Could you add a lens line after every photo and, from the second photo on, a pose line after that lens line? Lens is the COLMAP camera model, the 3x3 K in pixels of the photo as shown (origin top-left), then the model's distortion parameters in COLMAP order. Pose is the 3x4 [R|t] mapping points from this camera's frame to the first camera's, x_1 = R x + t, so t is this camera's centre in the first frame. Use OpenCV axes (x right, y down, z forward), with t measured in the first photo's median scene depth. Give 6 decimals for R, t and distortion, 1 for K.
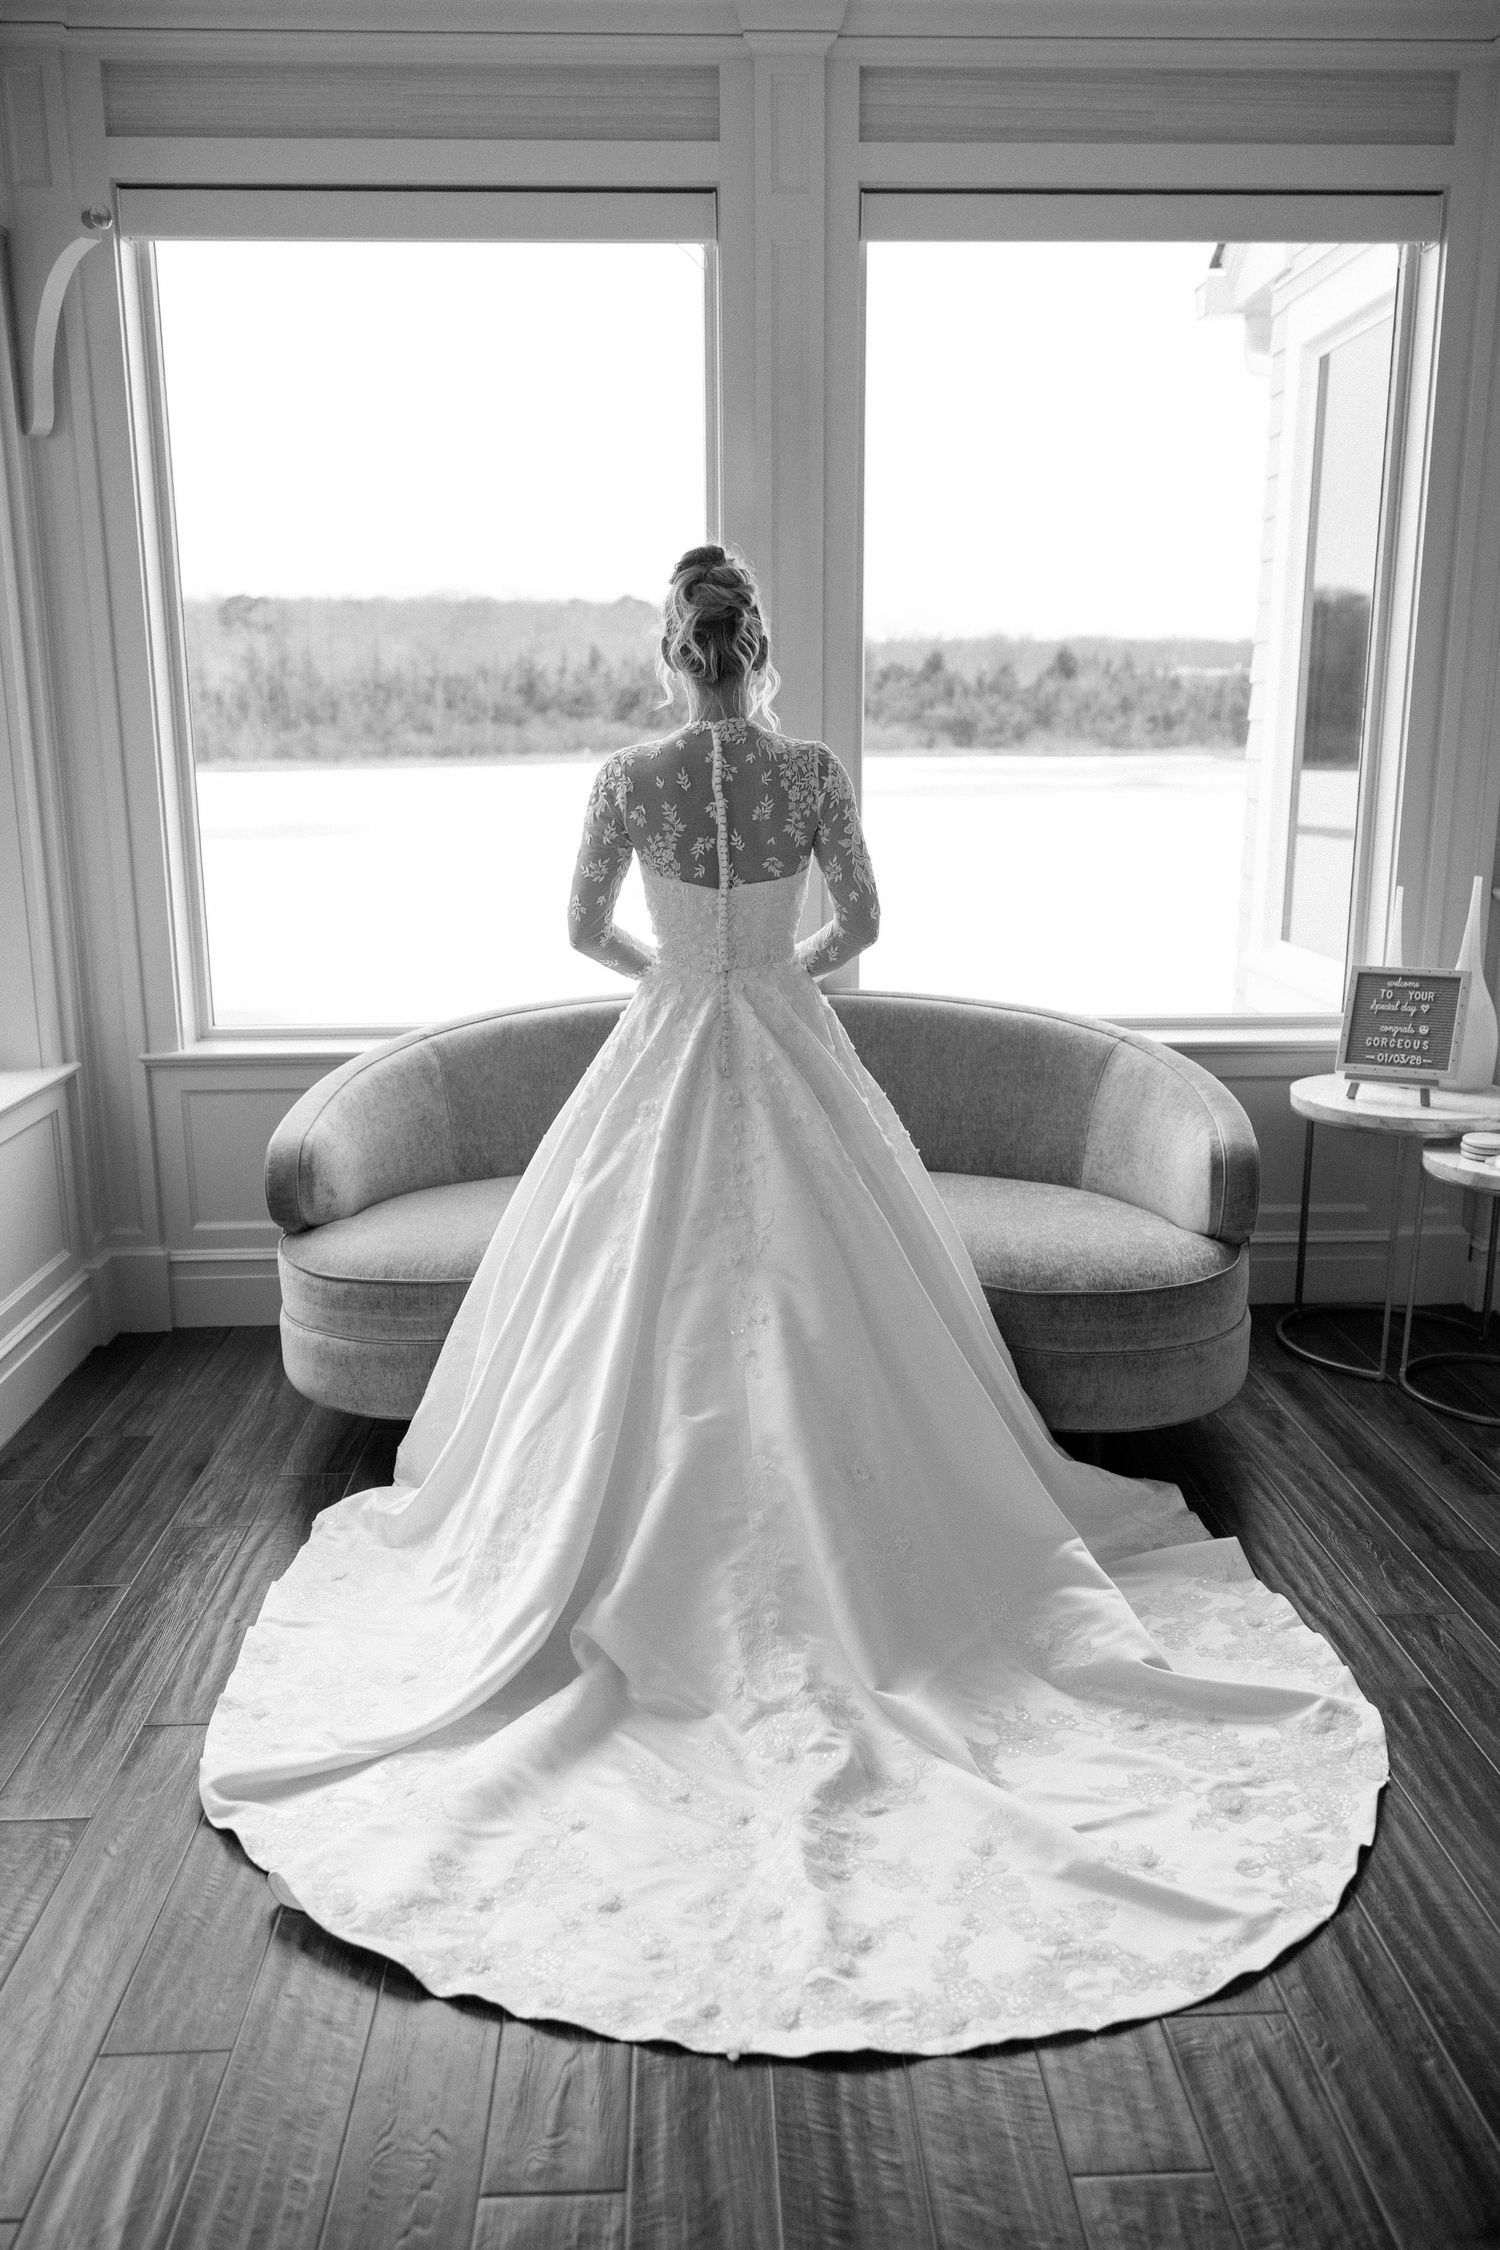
lens RADIAL K [[1745.5, 0, 750.0], [0, 1745.5, 1125.0], [0, 0, 1]] dist [-0.008100, -0.004560]
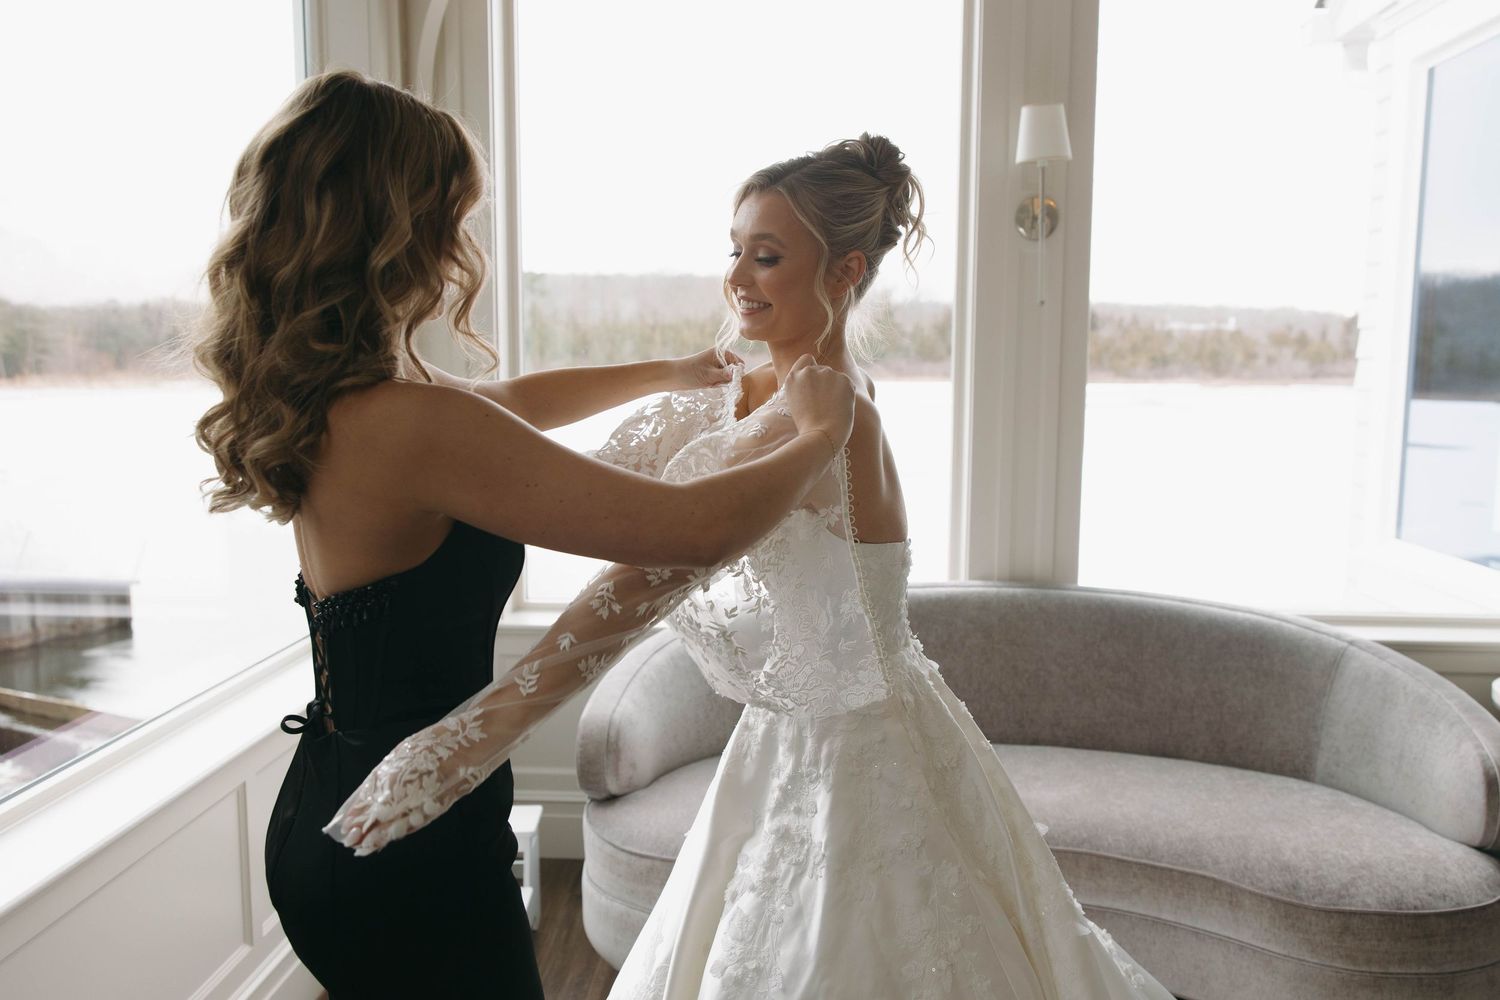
lens RADIAL K [[1222.1, 0, 750.0], [0, 1222.1, 500.0], [0, 0, 1]] dist [-0.012770, 0.005190]
pose [[0.995374, 0.022440, -0.093413, -0.097733], [-0.032591, 0.993550, -0.108609, -0.046730], [0.090374, 0.111151, 0.989686, 0.221781]]
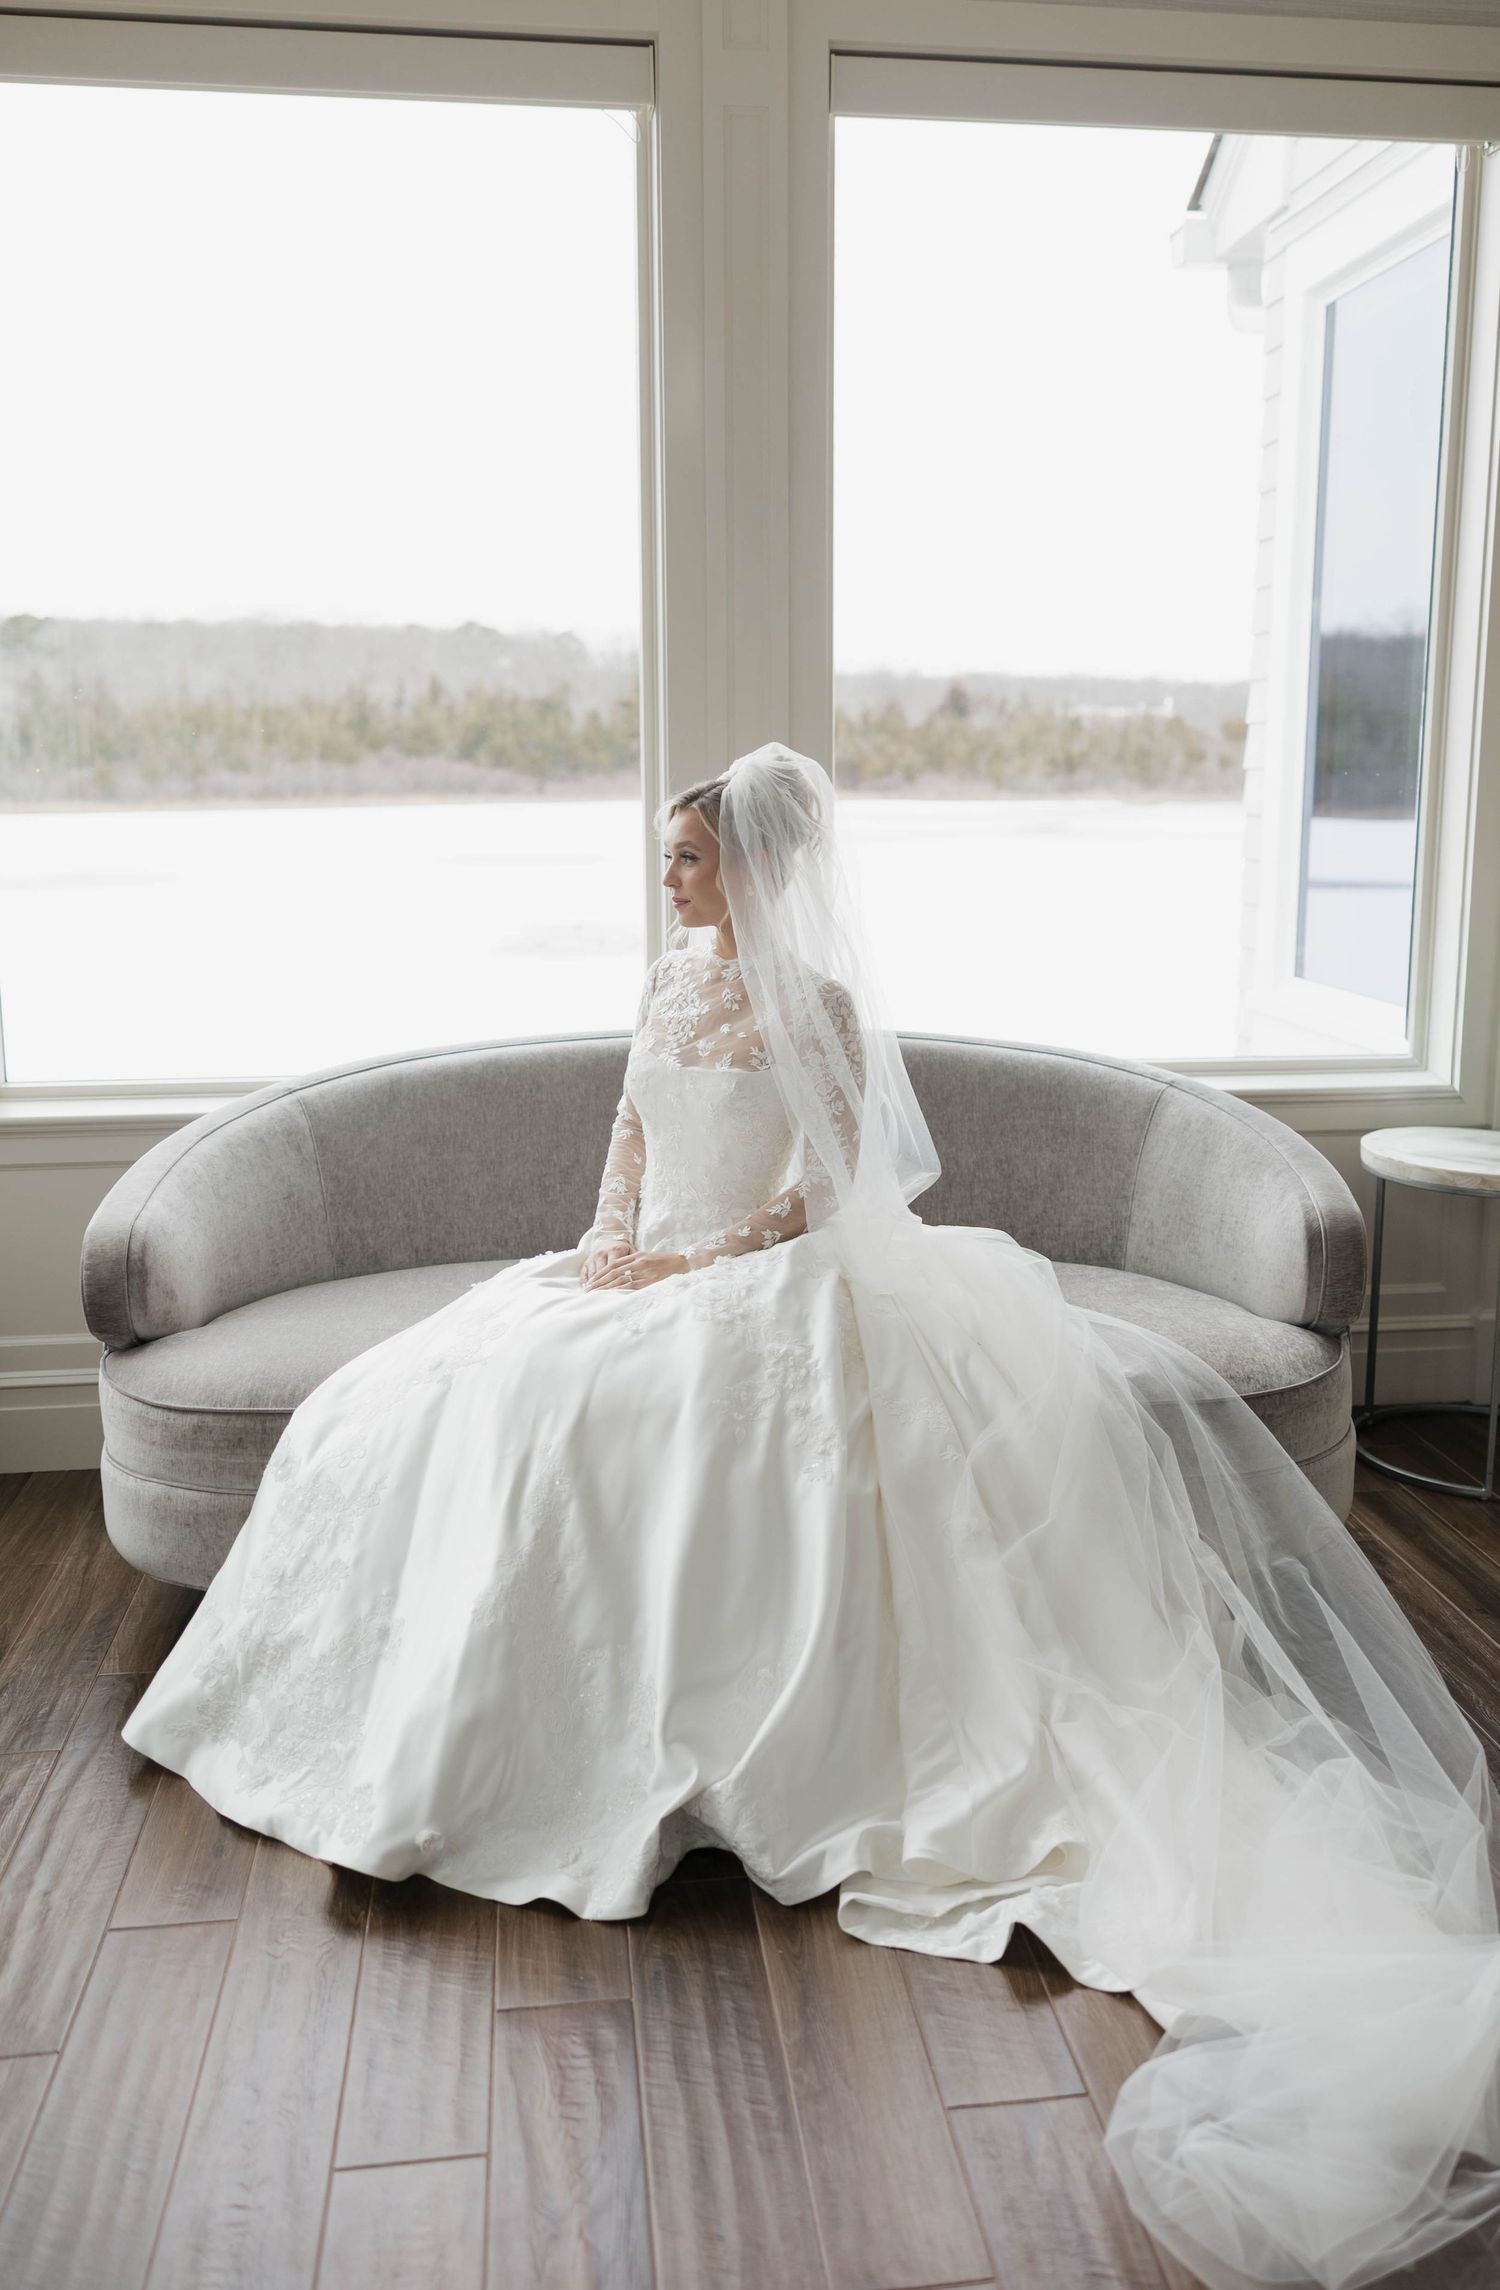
lens RADIAL K [[1956.3, 0, 811.1], [0, 1956.3, 1113.7], [0, 0, 1]] dist [-0.007608, 0.012902]
pose [[0.994947, -0.011859, 0.099704, -0.046920], [0.016785, 0.998671, -0.048722, 0.006344], [-0.098993, 0.050150, 0.993824, 0.124409]]
